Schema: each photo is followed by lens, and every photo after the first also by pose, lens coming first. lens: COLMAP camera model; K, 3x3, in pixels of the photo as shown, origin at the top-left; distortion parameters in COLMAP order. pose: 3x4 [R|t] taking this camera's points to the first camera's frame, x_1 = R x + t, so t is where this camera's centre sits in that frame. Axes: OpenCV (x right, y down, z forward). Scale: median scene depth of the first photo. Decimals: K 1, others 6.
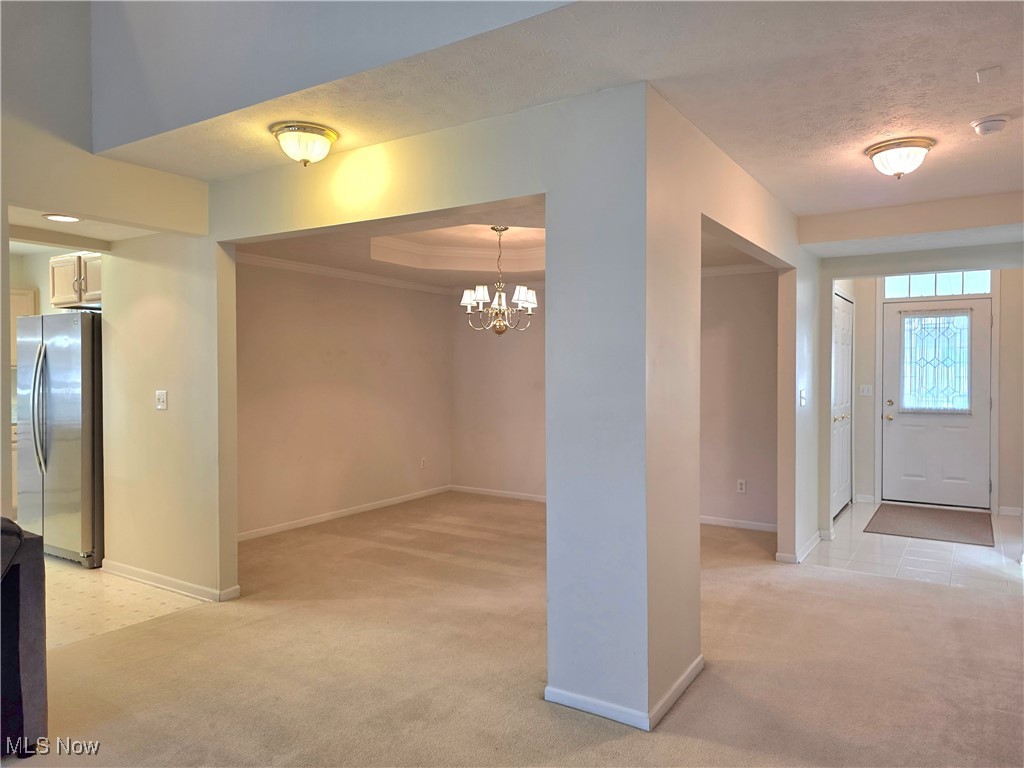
lens RADIAL K [[688.4, 0, 531.6], [0, 688.4, 386.4], [0, 0, 1]] dist [0.067628, -0.061409]
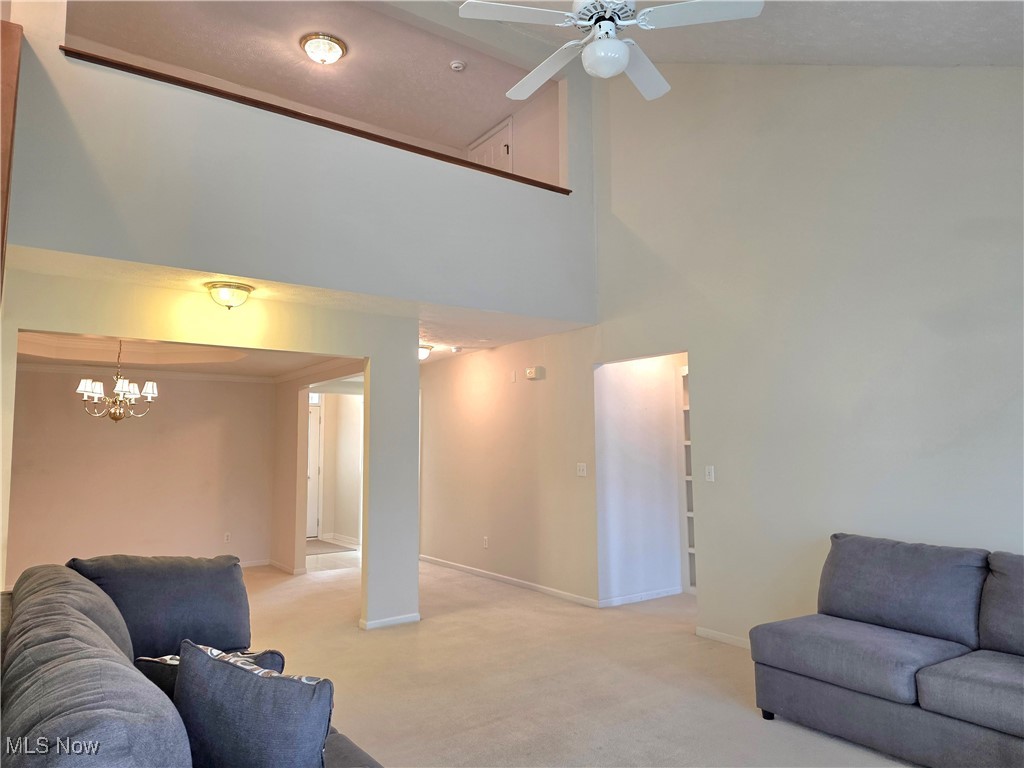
lens RADIAL K [[688.4, 0, 512.6], [0, 688.4, 383.2], [0, 0, 1]] dist [0.067628, -0.061409]
pose [[0.390818, 0.083920, 0.916634, -0.842911], [0.027819, 0.994303, -0.102892, 0.000708], [-0.920047, 0.065712, 0.386257, -0.059198]]
